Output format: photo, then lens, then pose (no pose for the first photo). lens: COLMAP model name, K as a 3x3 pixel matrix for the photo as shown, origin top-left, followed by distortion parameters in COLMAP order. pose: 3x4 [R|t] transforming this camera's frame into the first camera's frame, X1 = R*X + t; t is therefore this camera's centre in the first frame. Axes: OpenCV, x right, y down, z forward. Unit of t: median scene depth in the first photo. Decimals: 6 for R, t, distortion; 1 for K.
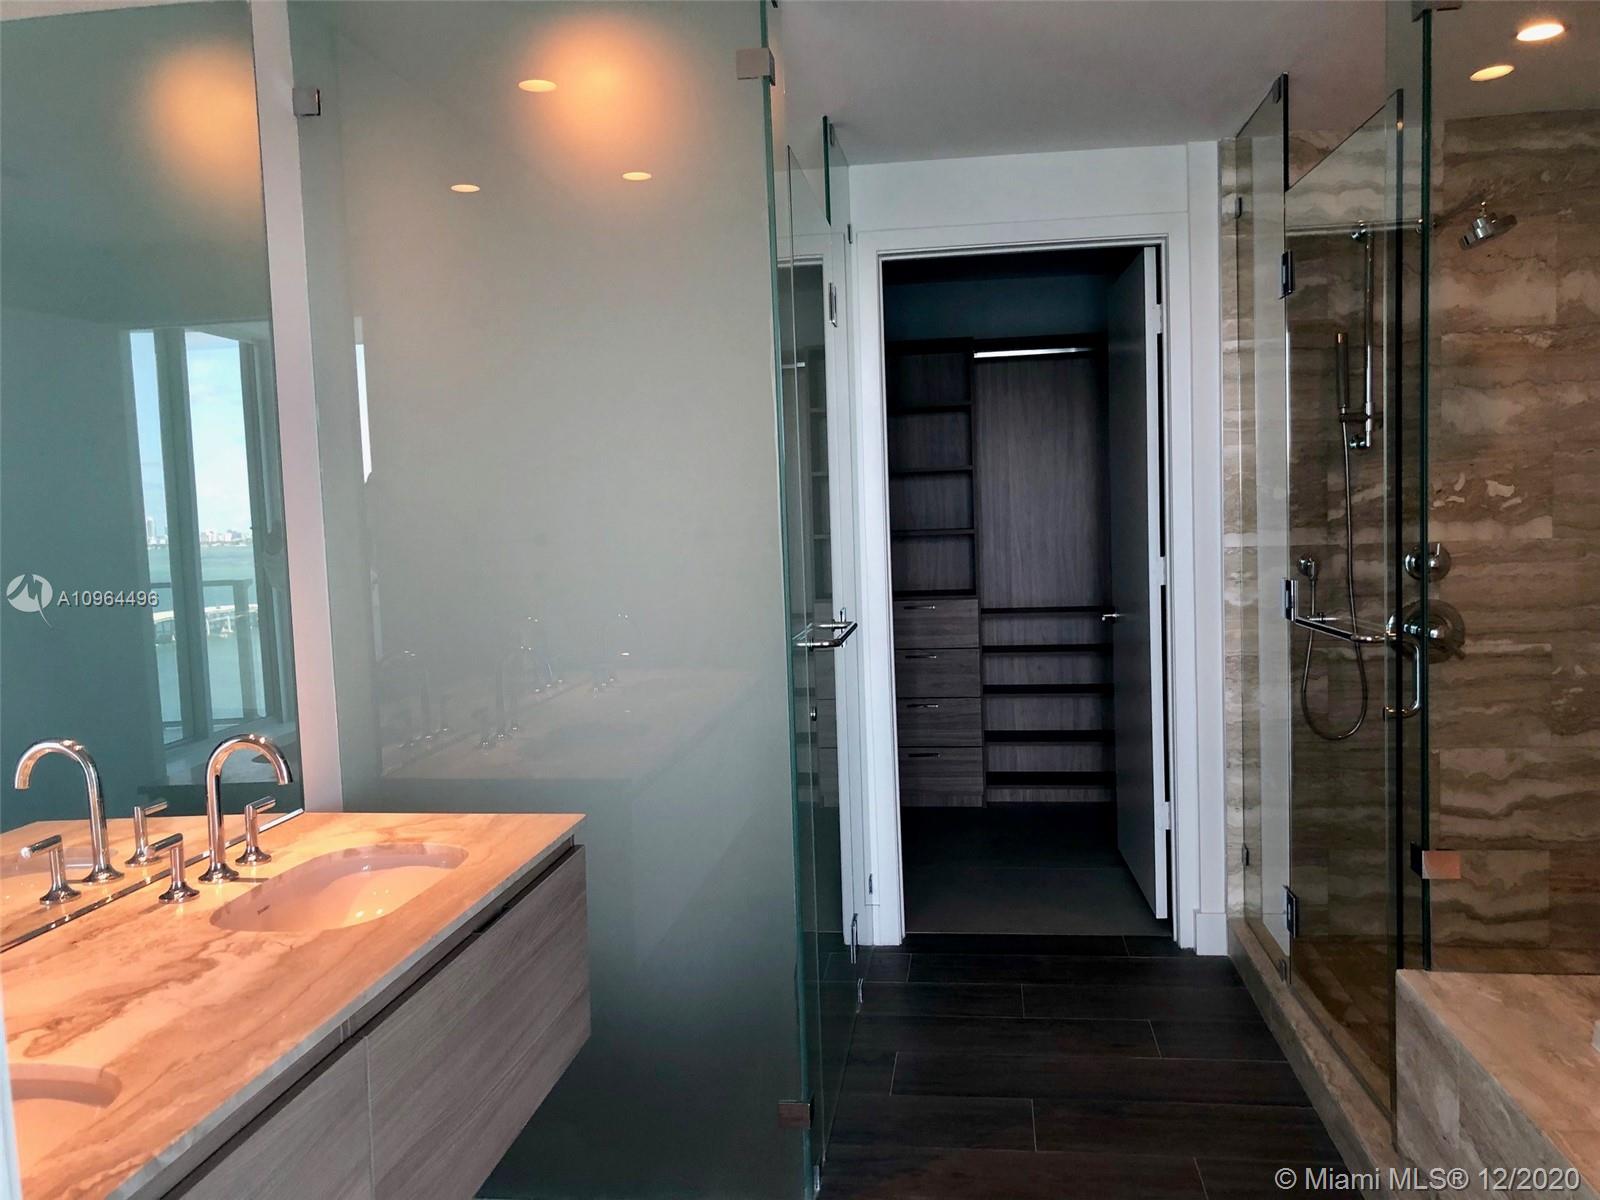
lens RADIAL K [[1339.0, 0, 803.9], [0, 1339.0, 604.0], [0, 0, 1]] dist [0.021424, -0.027983]
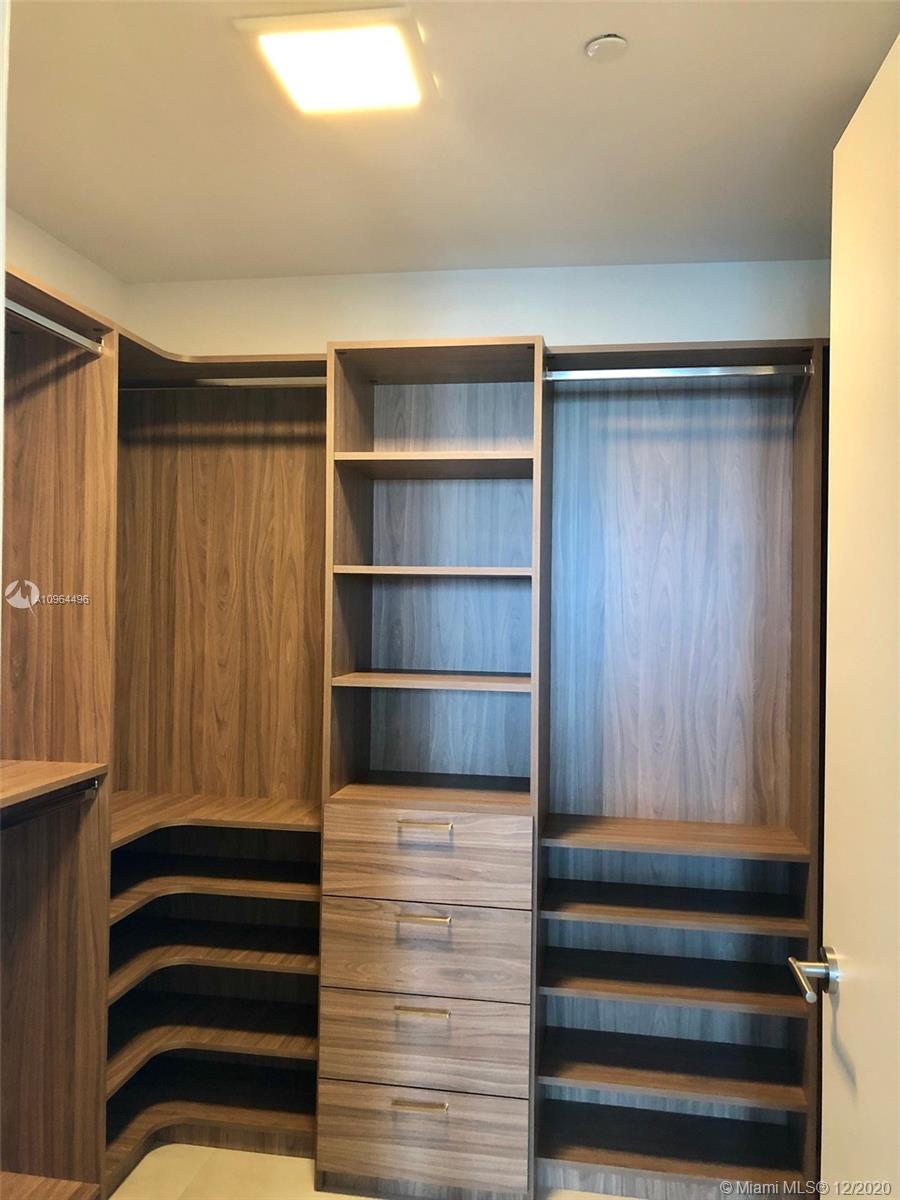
lens RADIAL K [[1004.2, 0, 446.9], [0, 1004.2, 597.5], [0, 0, 1]] dist [0.021424, -0.027983]
pose [[0.998332, 0.049028, -0.030503, 0.098560], [-0.050783, 0.996924, -0.059698, -0.062972], [0.027483, 0.061147, 0.997750, 0.562398]]
